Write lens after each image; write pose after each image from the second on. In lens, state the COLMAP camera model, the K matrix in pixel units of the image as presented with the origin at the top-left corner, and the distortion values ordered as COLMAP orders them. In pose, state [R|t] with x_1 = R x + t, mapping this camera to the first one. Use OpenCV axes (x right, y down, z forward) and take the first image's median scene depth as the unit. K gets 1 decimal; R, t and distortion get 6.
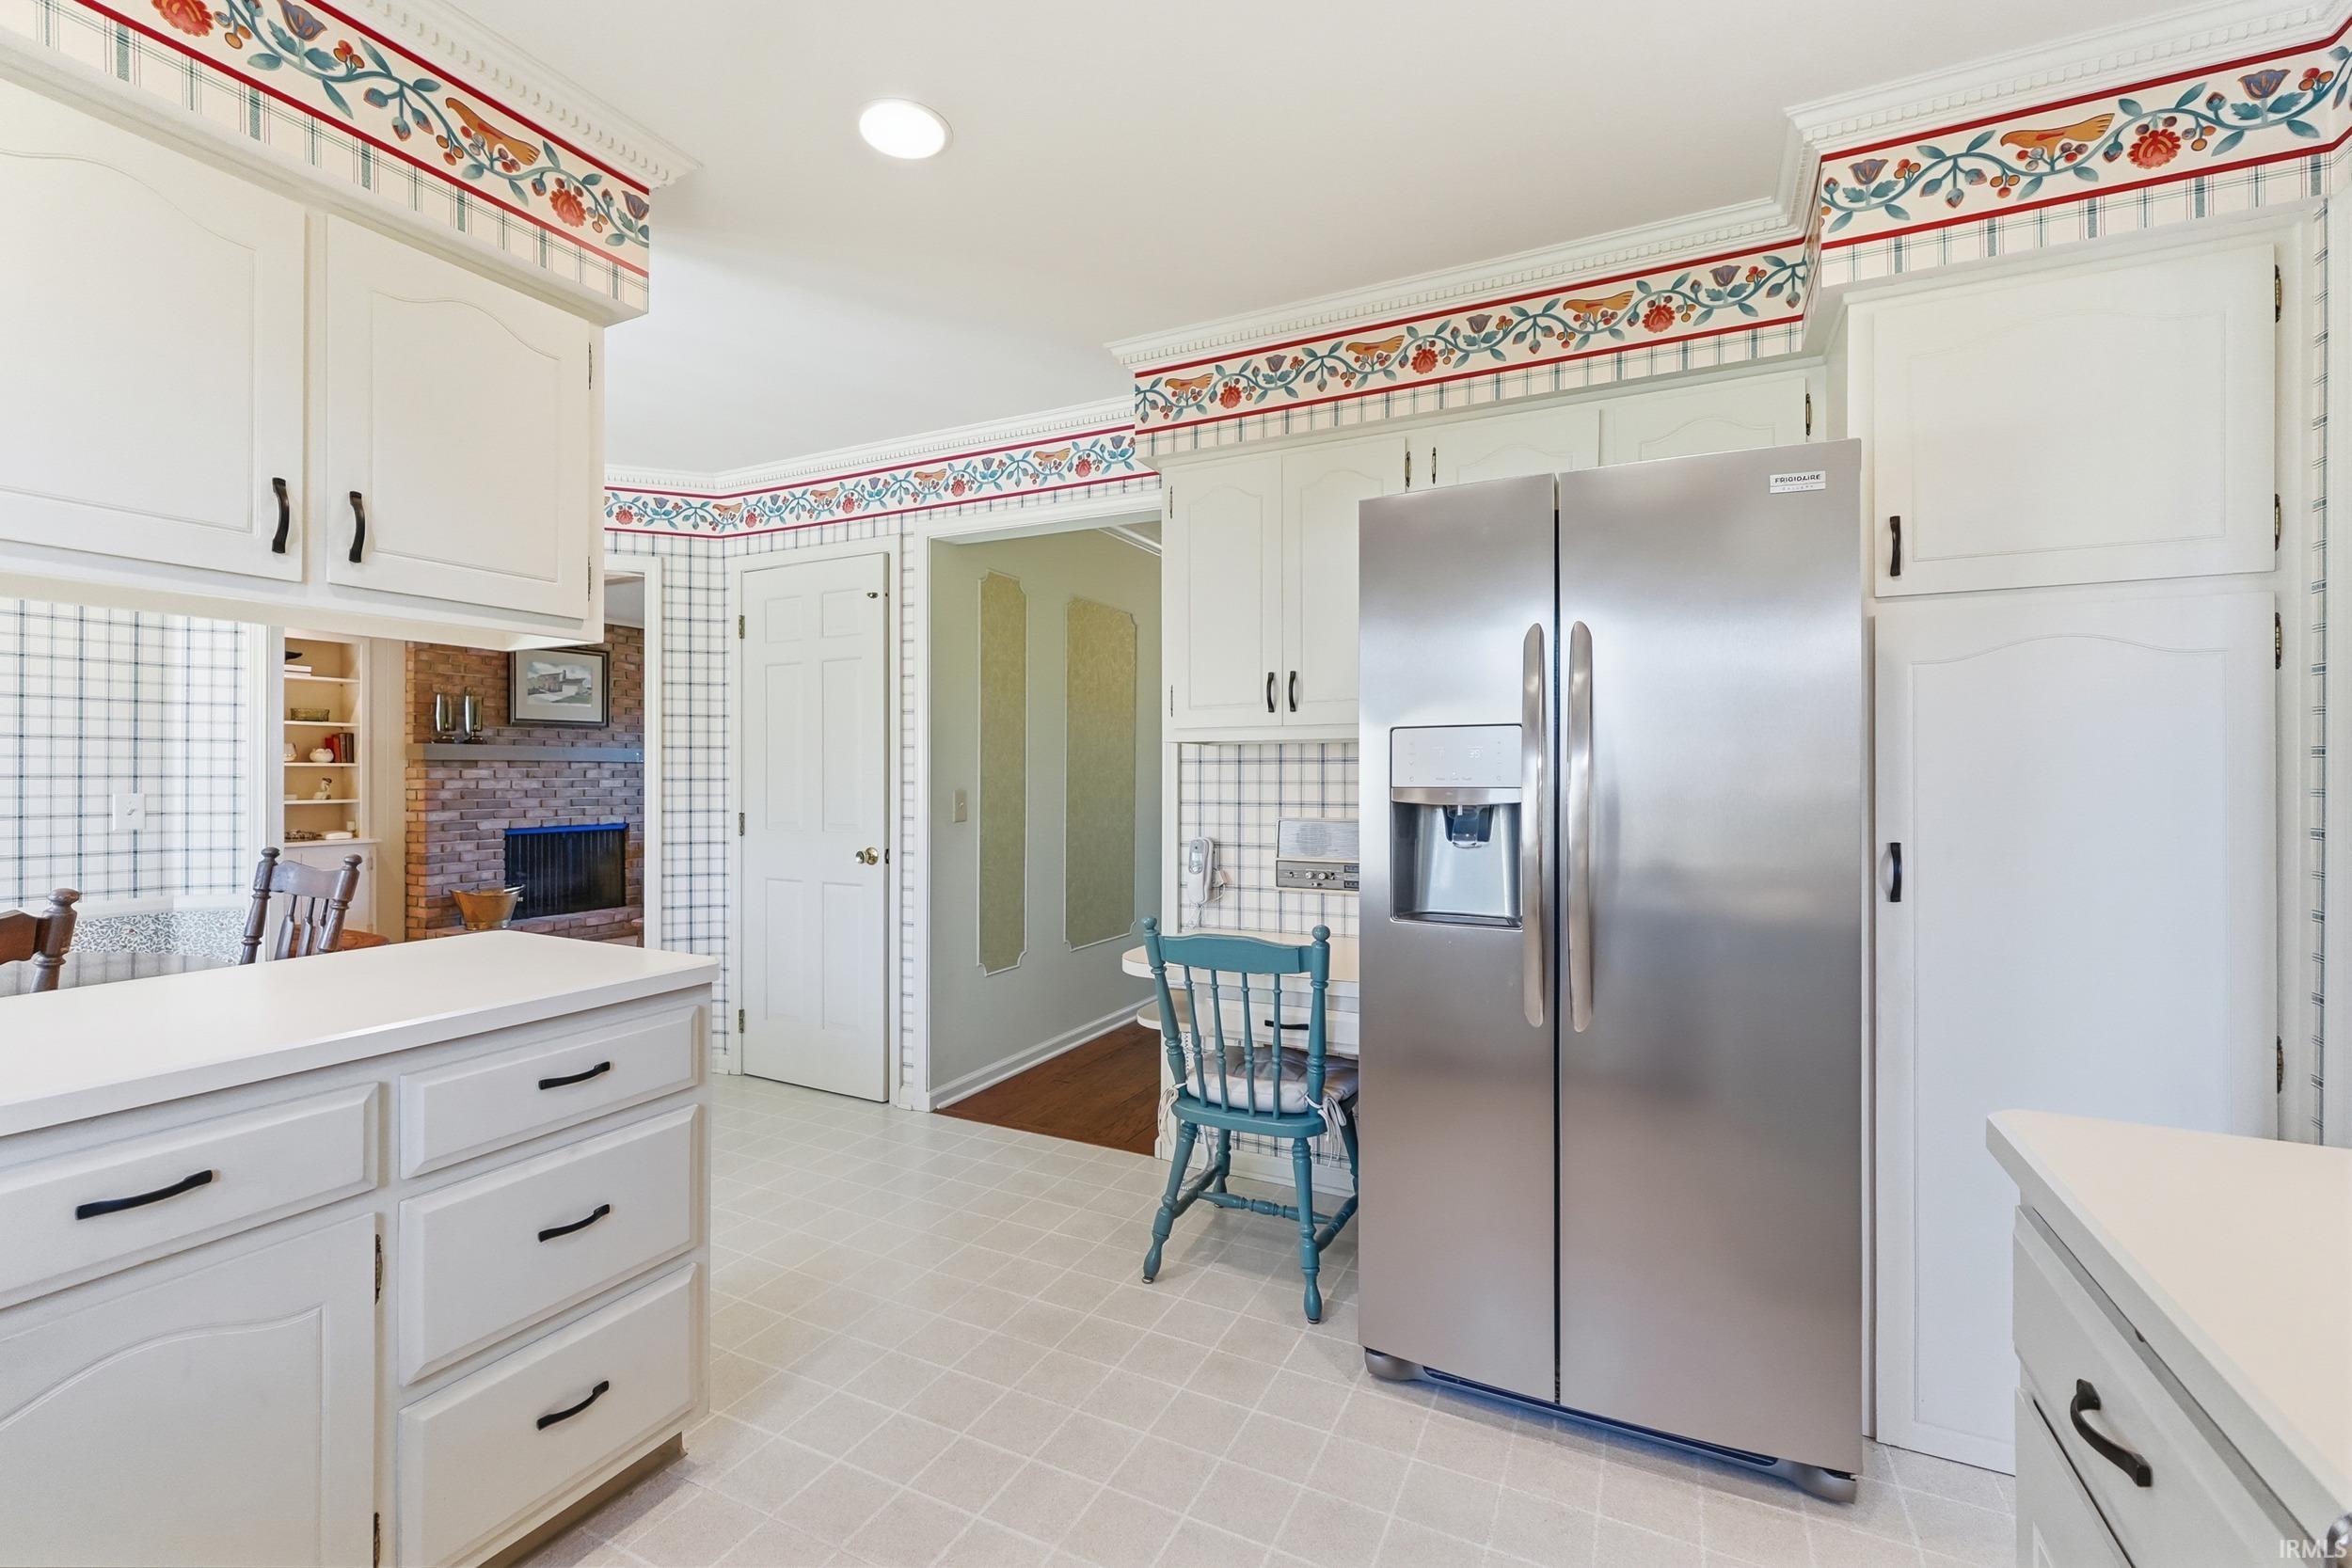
lens RADIAL K [[1008.3, 0, 1180.6], [0, 1008.3, 780.6], [0, 0, 1]] dist [-0.001594, 0.000757]
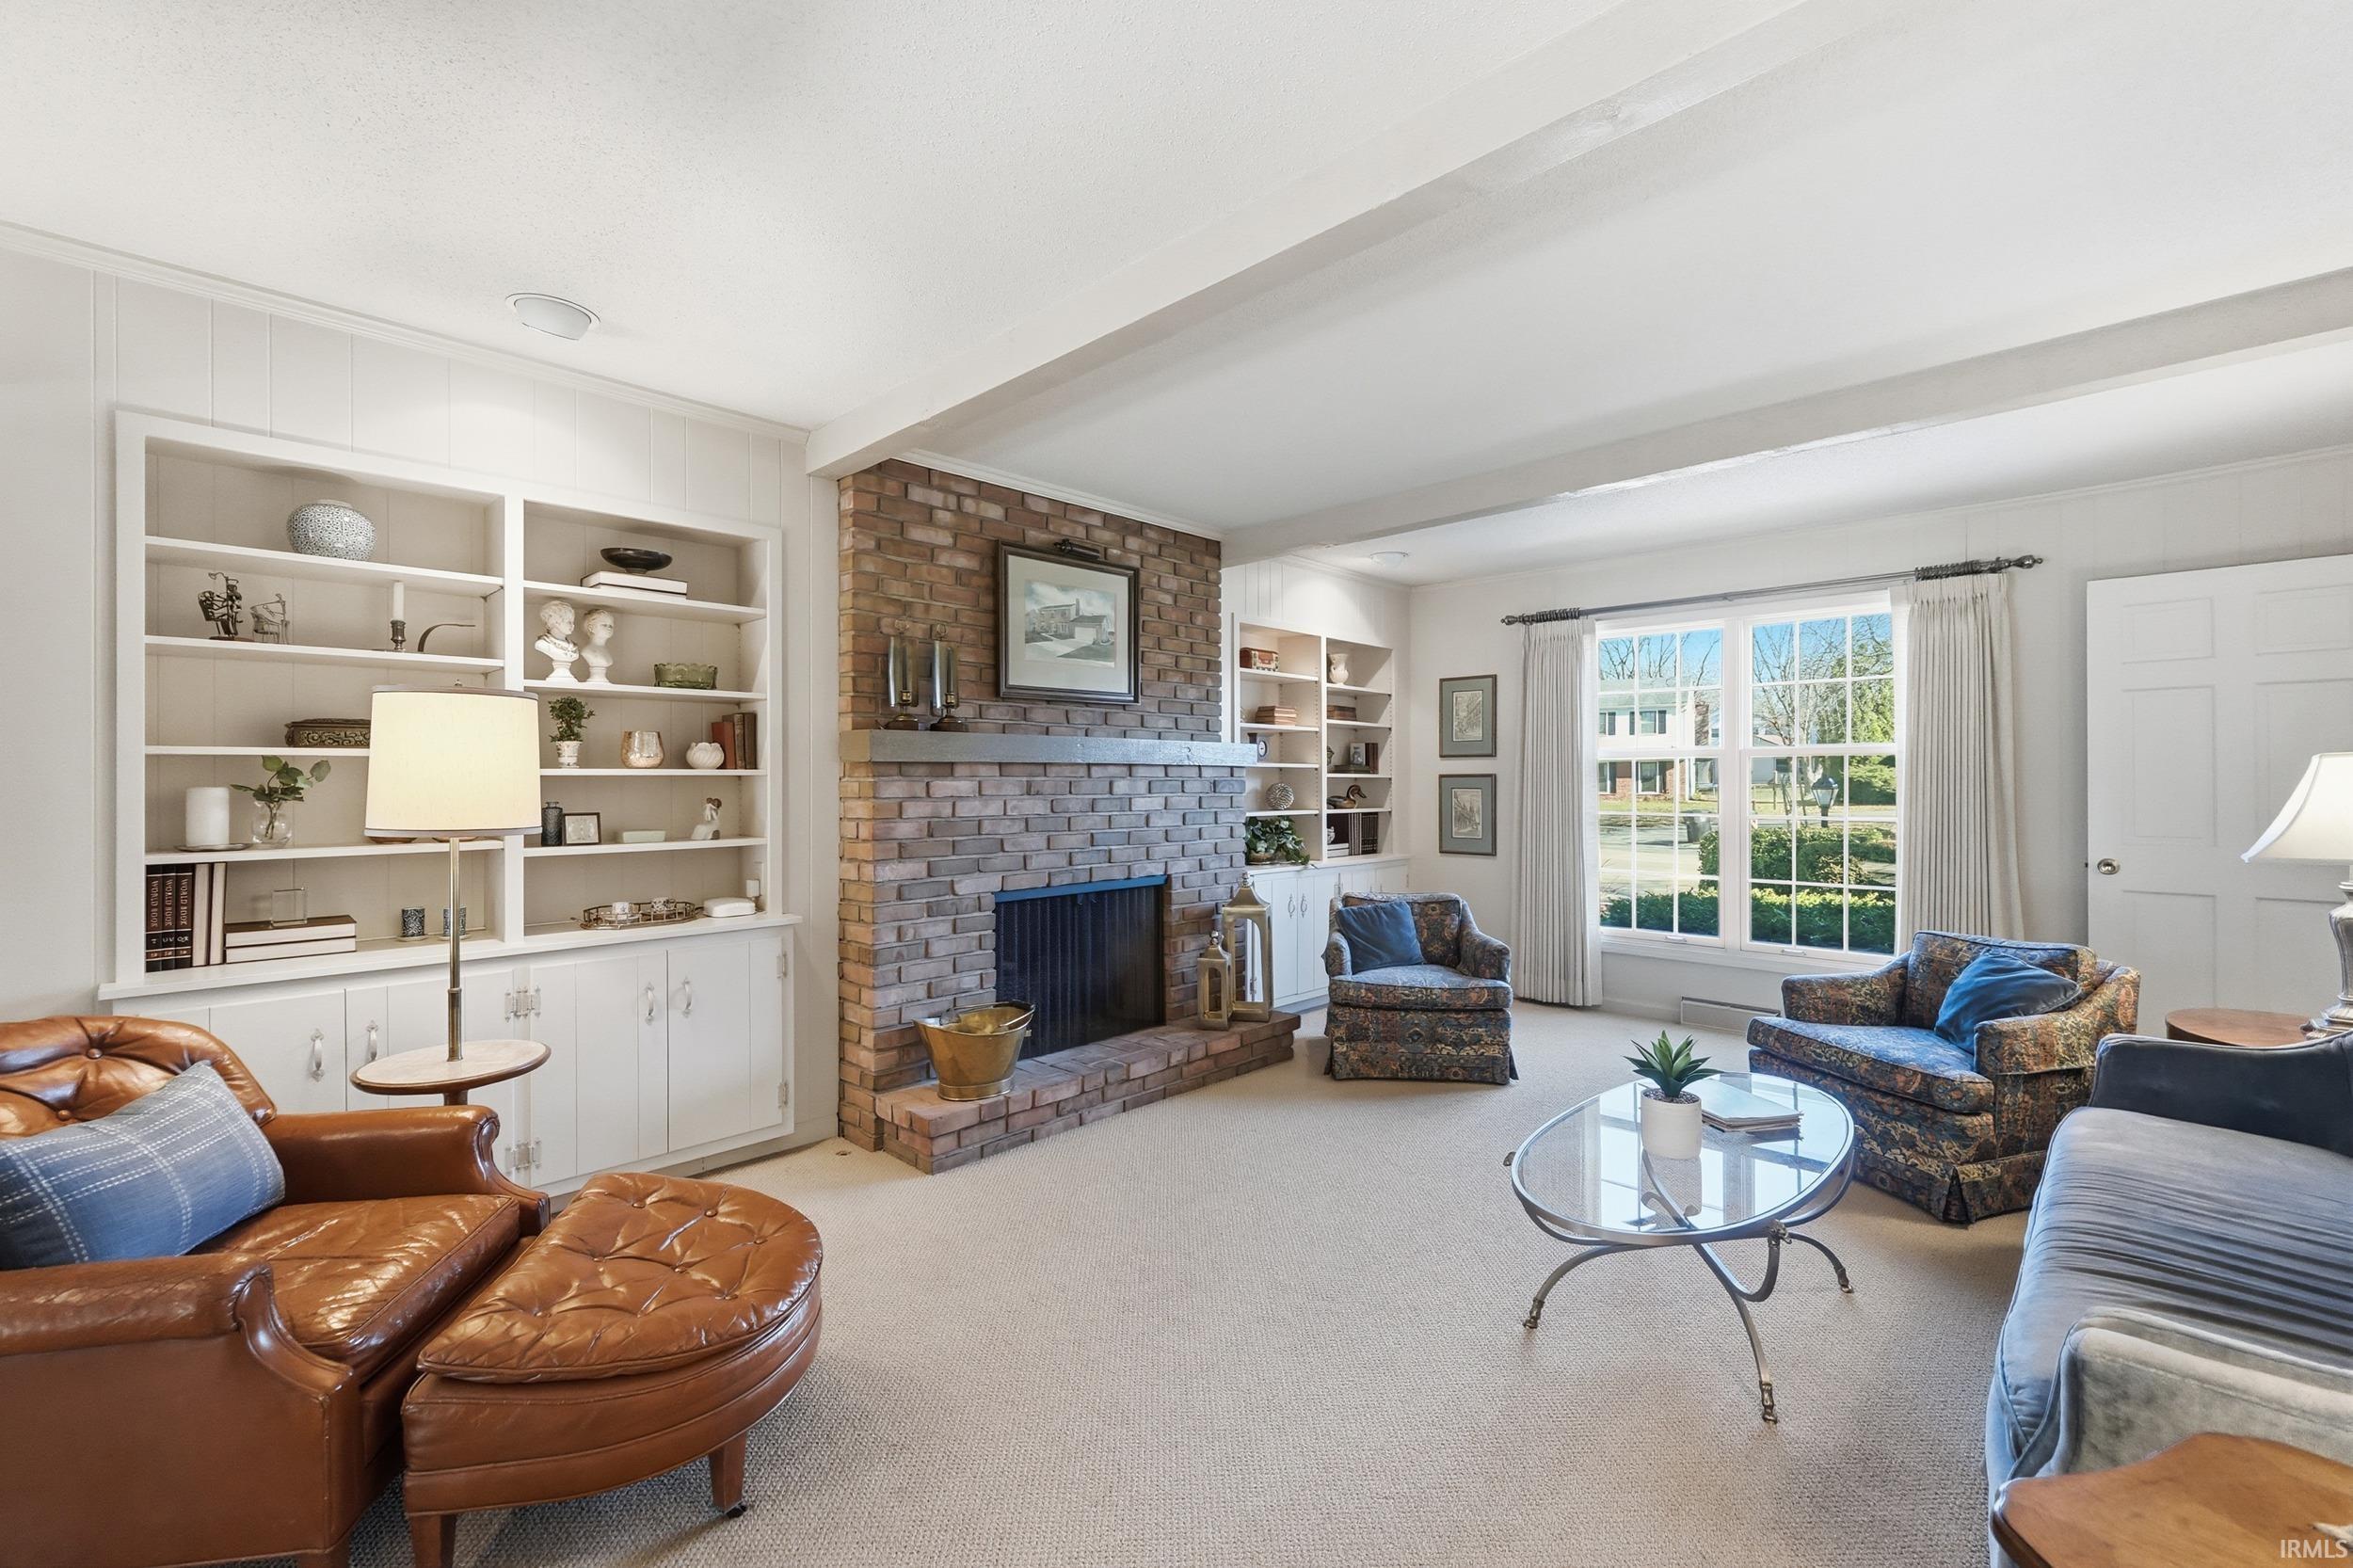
lens RADIAL K [[1008.8, 0, 1171.6], [0, 1008.8, 785.7], [0, 0, 1]] dist [-0.001594, 0.000757]
pose [[0.950589, -0.003204, -0.310436, -0.422980], [0.002708, 0.999994, -0.002027, -0.006658], [0.310440, 0.001086, 0.950592, 0.531177]]
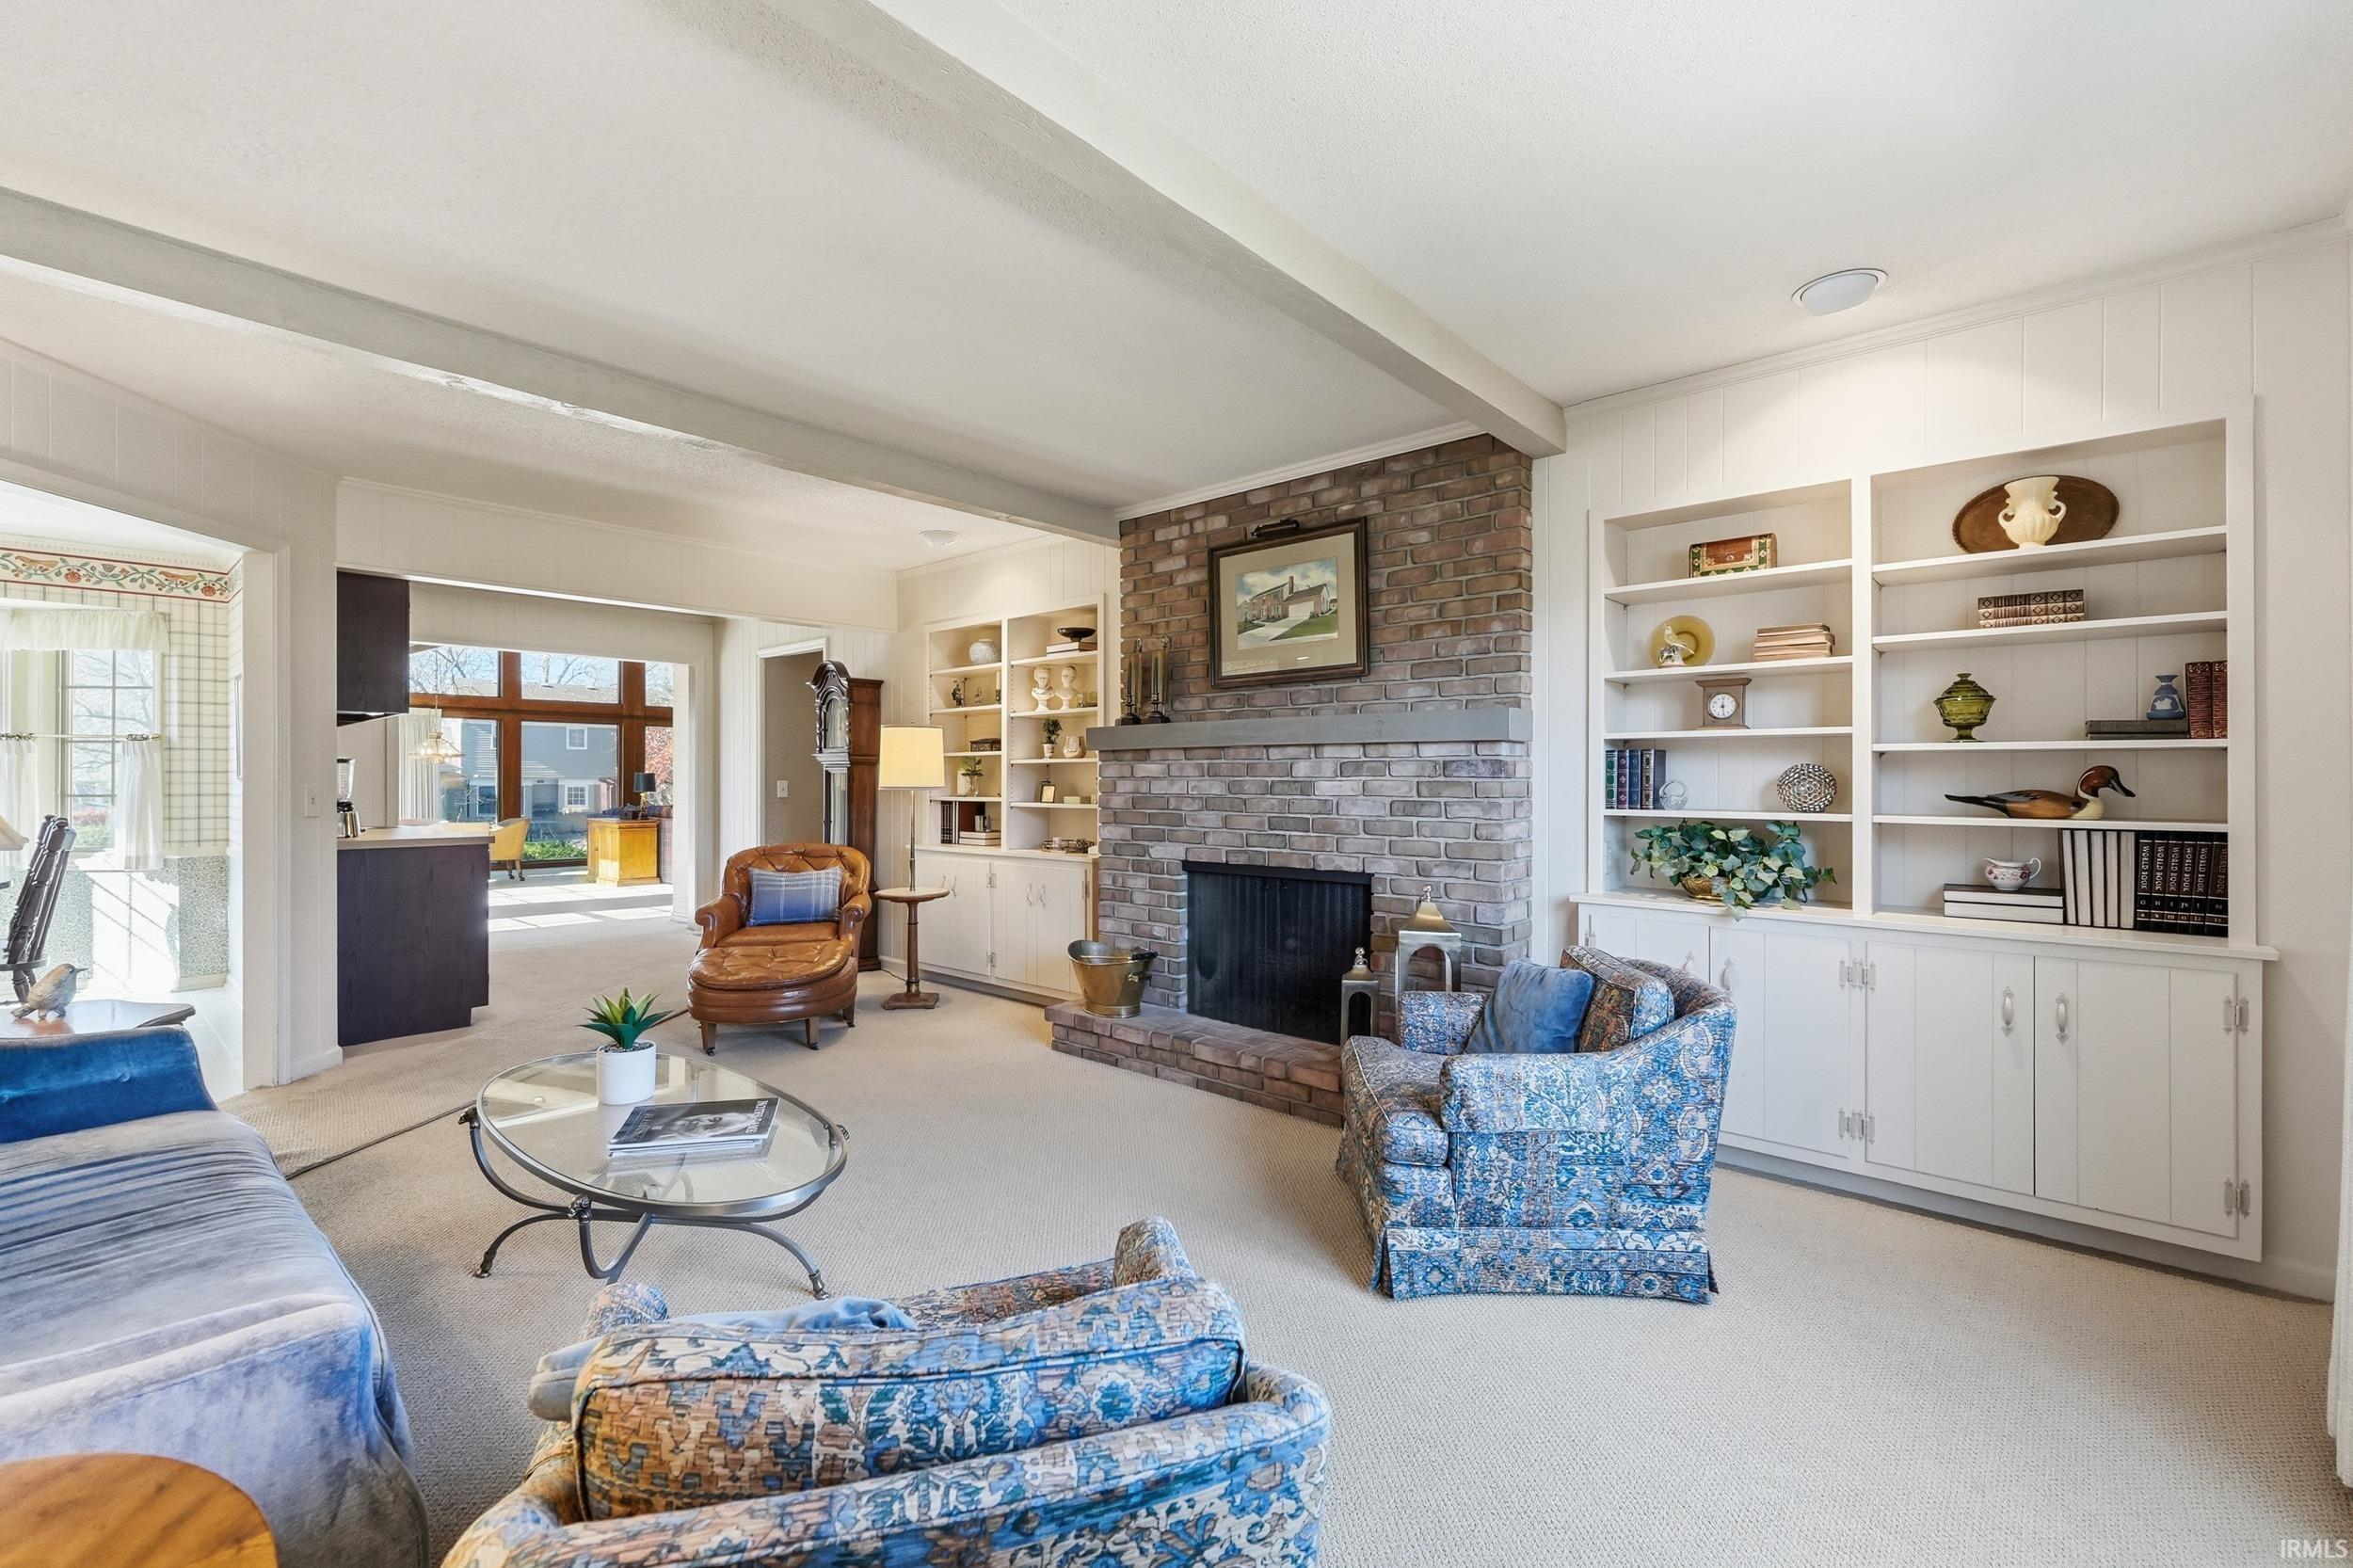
lens RADIAL K [[1008.8, 0, 1173.1], [0, 1008.8, 776.5], [0, 0, 1]] dist [-0.001594, 0.000757]
pose [[-0.272489, -0.003964, -0.962151, -0.082666], [-0.006506, 0.999976, -0.002277, -0.001267], [0.962137, 0.005640, -0.272509, 1.175598]]
